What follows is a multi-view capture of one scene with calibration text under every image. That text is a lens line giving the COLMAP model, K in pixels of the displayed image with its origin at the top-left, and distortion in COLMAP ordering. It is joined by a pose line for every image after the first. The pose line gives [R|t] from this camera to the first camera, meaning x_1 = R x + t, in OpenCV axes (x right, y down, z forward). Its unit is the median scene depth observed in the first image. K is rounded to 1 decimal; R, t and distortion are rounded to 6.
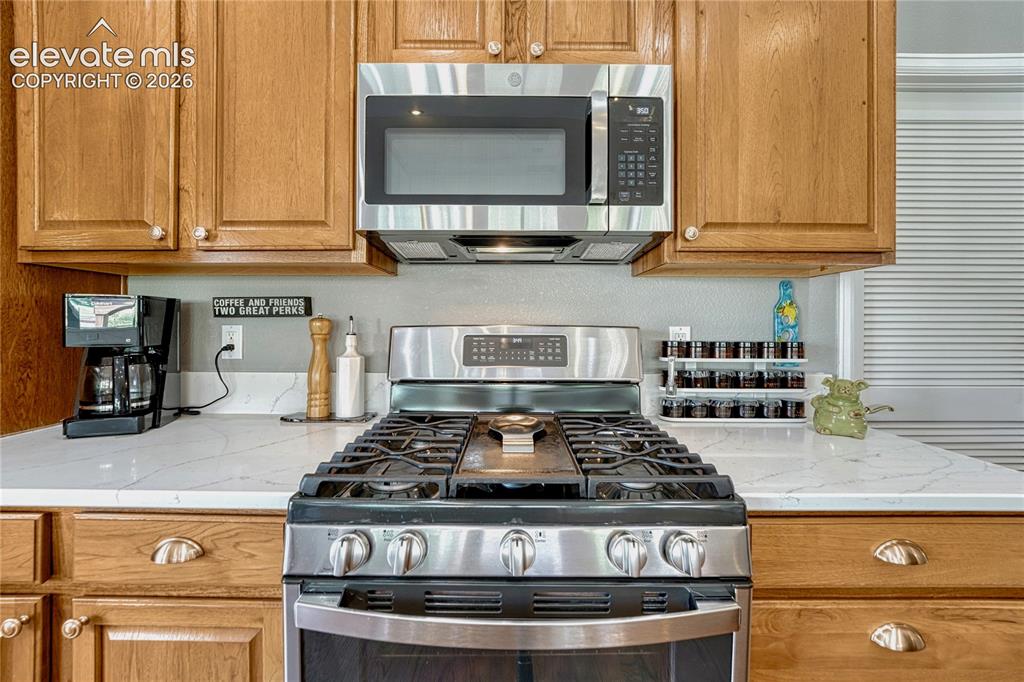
lens RADIAL K [[415.2, 0, 509.8], [0, 415.2, 327.0], [0, 0, 1]] dist [-0.011813, 0.000388]
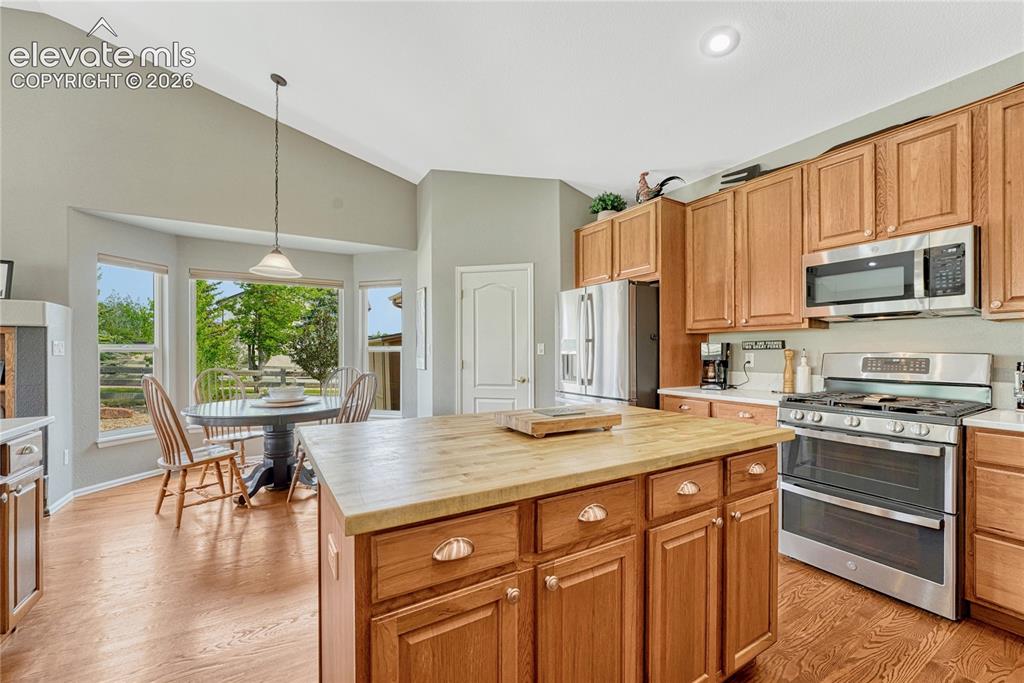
lens RADIAL K [[415.2, 0, 518.8], [0, 415.2, 351.6], [0, 0, 1]] dist [-0.011813, 0.000388]
pose [[0.525231, -0.005616, -0.850941, 0.767822], [0.000248, 0.999979, -0.006447, 0.003833], [0.850960, 0.003175, 0.525221, -1.611537]]
